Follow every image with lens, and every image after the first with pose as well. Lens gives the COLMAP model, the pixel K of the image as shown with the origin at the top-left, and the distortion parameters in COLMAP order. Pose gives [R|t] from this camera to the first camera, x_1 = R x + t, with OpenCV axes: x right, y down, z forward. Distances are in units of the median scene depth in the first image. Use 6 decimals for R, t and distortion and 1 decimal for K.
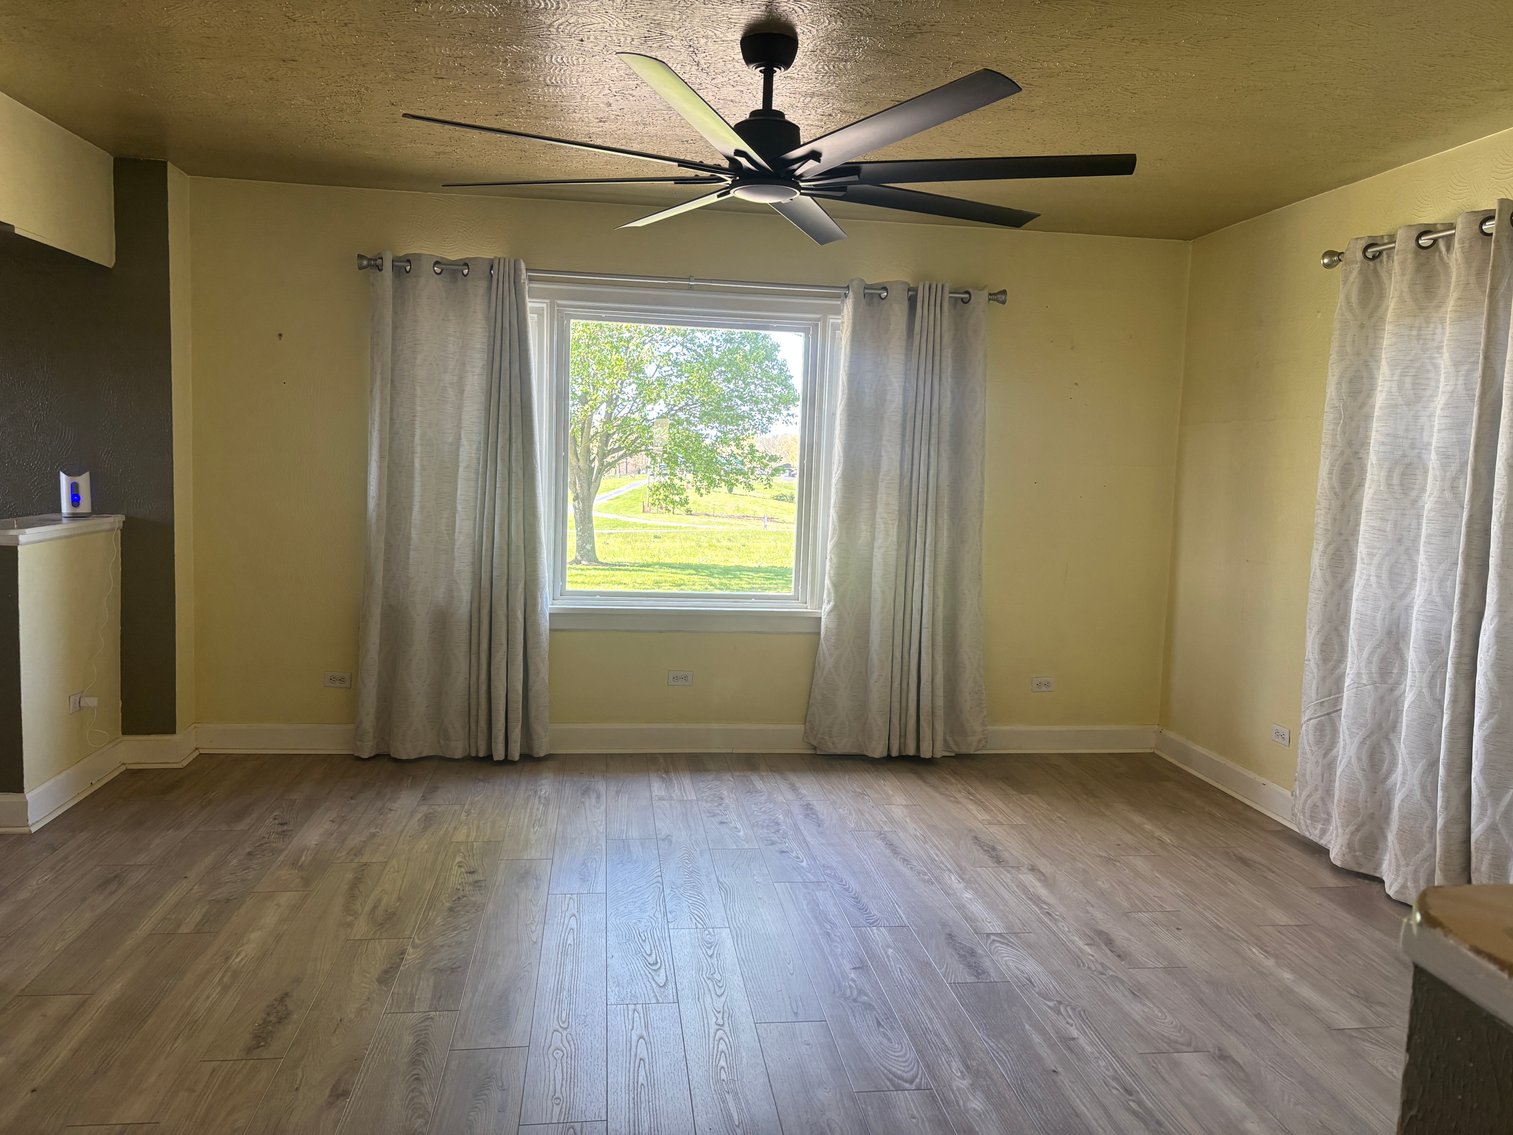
lens RADIAL K [[1134.9, 0, 755.5], [0, 1134.9, 555.5], [0, 0, 1]] dist [0.065465, -0.069307]
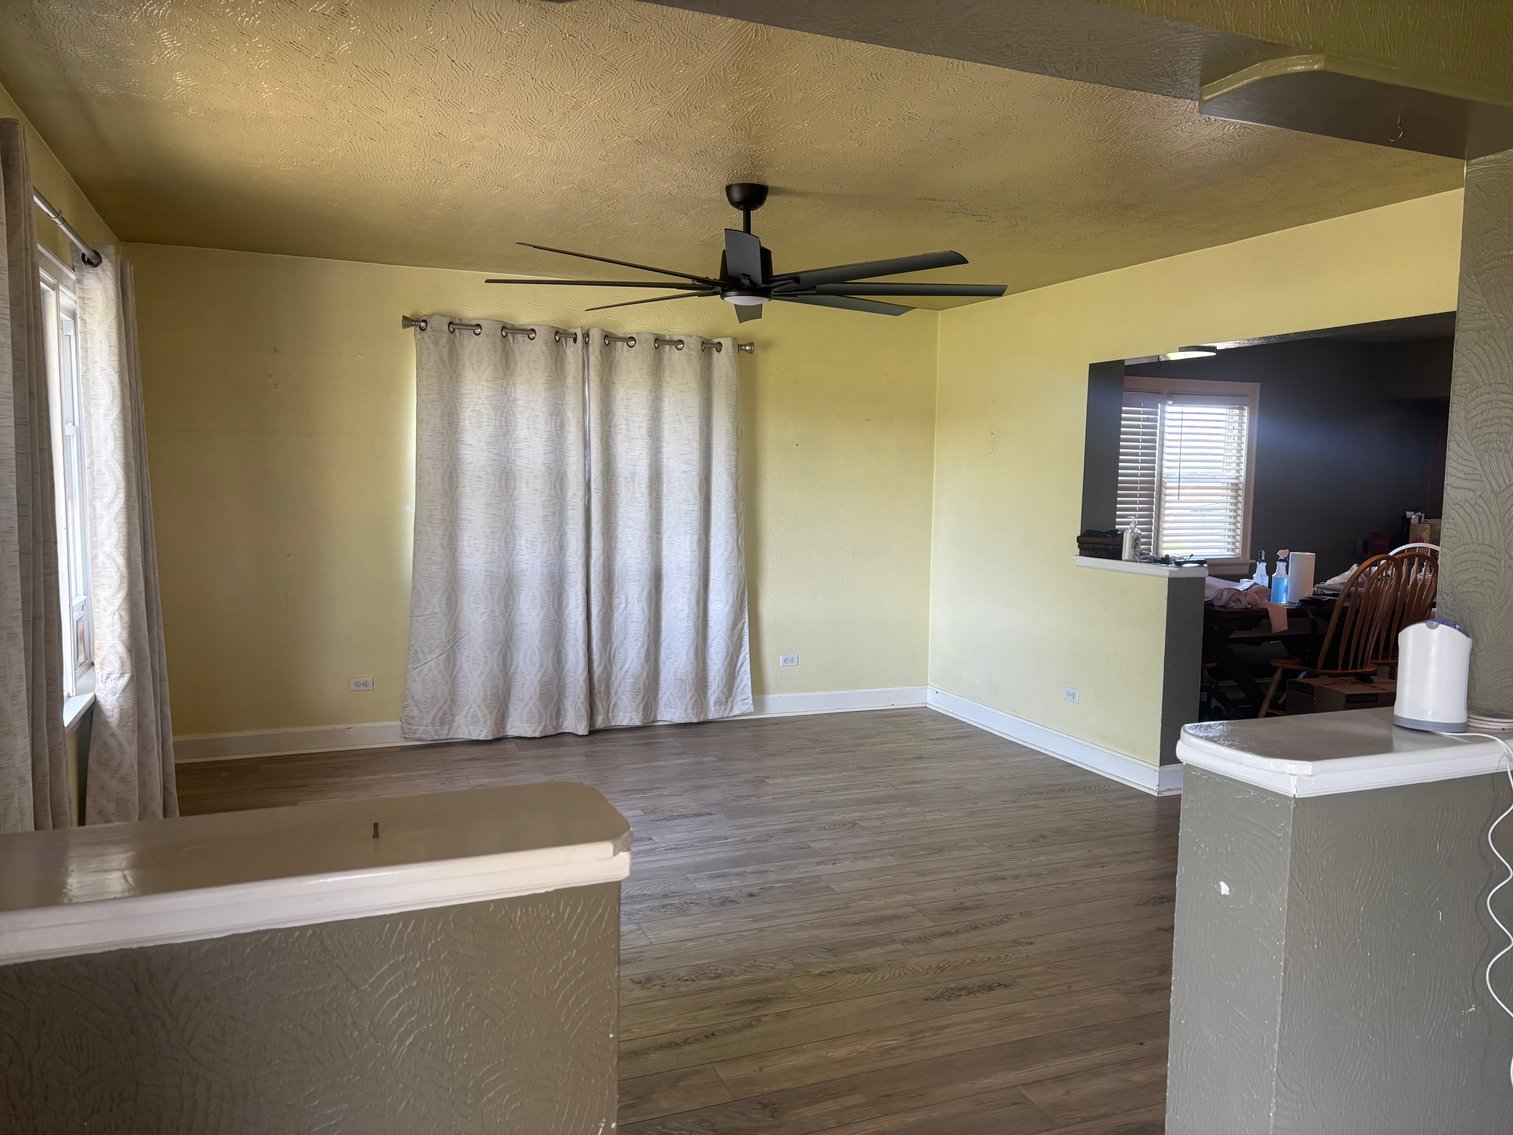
lens RADIAL K [[1134.9, 0, 772.6], [0, 1134.9, 572.5], [0, 0, 1]] dist [0.065465, -0.069307]
pose [[-0.267972, -0.125117, 0.955268, -0.879880], [0.061914, 0.987245, 0.146674, -0.126643], [-0.961435, 0.098449, -0.256808, 0.887259]]
